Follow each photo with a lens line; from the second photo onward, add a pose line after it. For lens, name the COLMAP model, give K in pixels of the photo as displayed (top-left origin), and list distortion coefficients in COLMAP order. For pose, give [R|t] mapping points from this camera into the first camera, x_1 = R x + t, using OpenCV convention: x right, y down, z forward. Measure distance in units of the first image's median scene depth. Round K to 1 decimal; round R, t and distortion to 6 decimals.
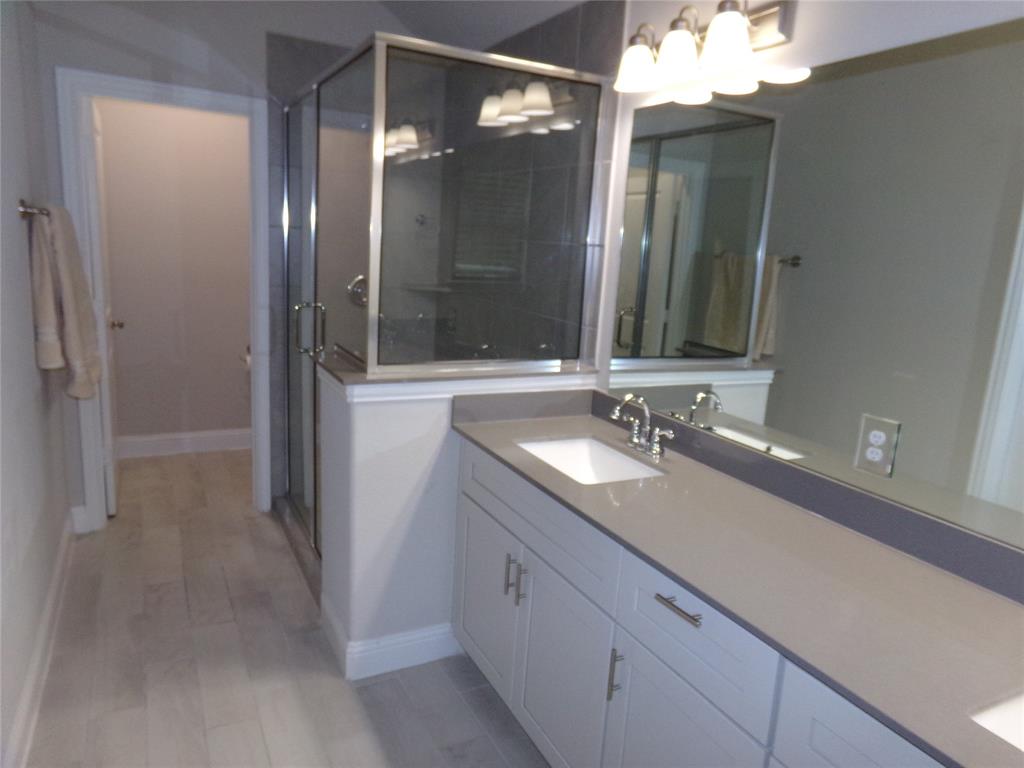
lens RADIAL K [[694.1, 0, 512.0], [0, 694.1, 384.0], [0, 0, 1]] dist [-0.083748, 0.091233]
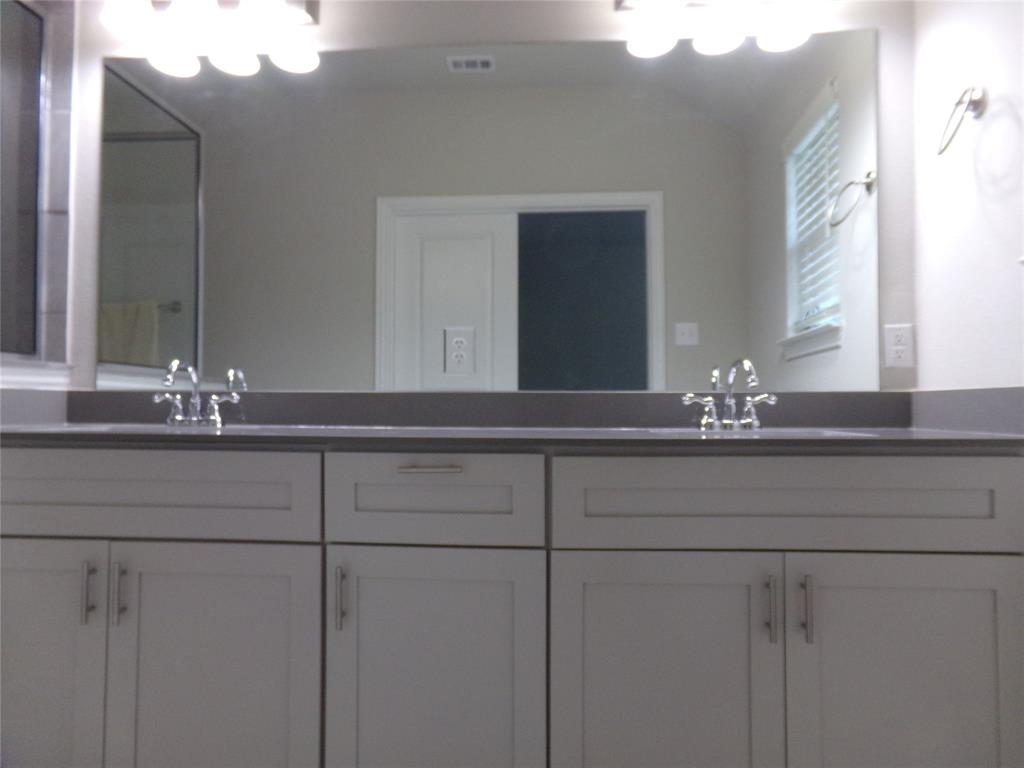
lens RADIAL K [[694.1, 0, 512.0], [0, 694.1, 384.0], [0, 0, 1]] dist [-0.083748, 0.091233]
pose [[0.517600, -0.036269, 0.854854, -0.295780], [0.196805, 0.977359, -0.077695, 0.166354], [-0.832681, 0.208454, 0.513019, 0.199195]]
